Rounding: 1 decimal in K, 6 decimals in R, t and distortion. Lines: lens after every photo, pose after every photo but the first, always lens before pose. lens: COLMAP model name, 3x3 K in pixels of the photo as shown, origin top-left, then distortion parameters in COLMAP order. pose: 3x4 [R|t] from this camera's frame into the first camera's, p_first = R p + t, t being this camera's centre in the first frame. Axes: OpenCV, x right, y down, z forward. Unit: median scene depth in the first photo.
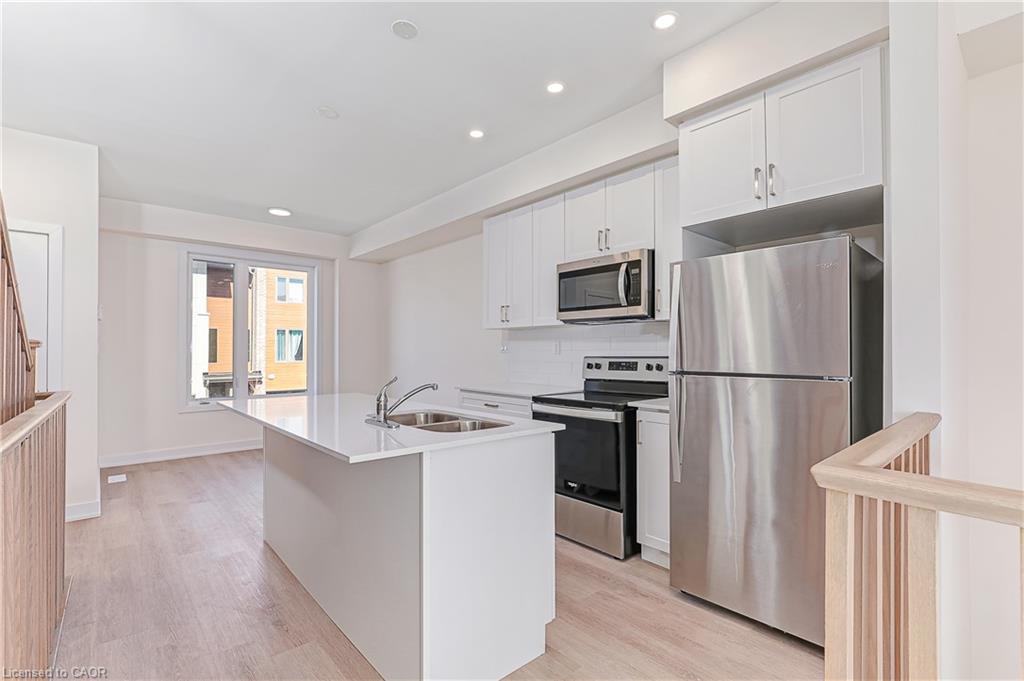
lens RADIAL K [[469.5, 0, 511.8], [0, 469.5, 345.5], [0, 0, 1]] dist [0.001087, 0.000018]
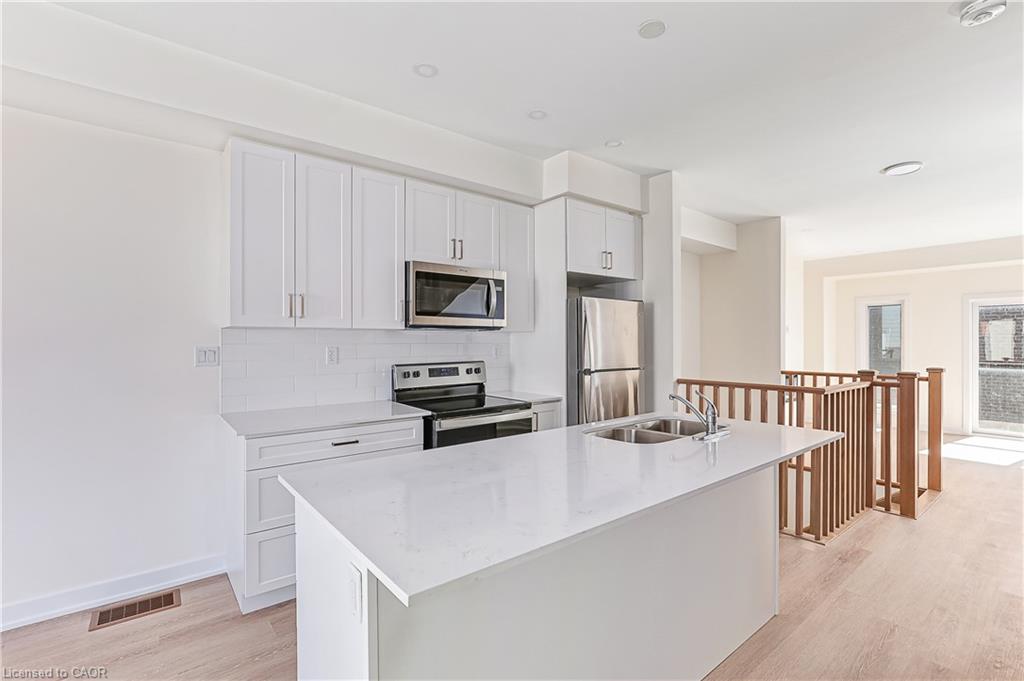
lens RADIAL K [[469.5, 0, 512.0], [0, 469.5, 342.6], [0, 0, 1]] dist [0.001087, 0.000018]
pose [[0.039672, 0.000328, 0.999213, -0.790143], [-0.006511, 0.999979, -0.000070, -0.021886], [-0.999192, -0.006503, 0.039673, 0.806060]]
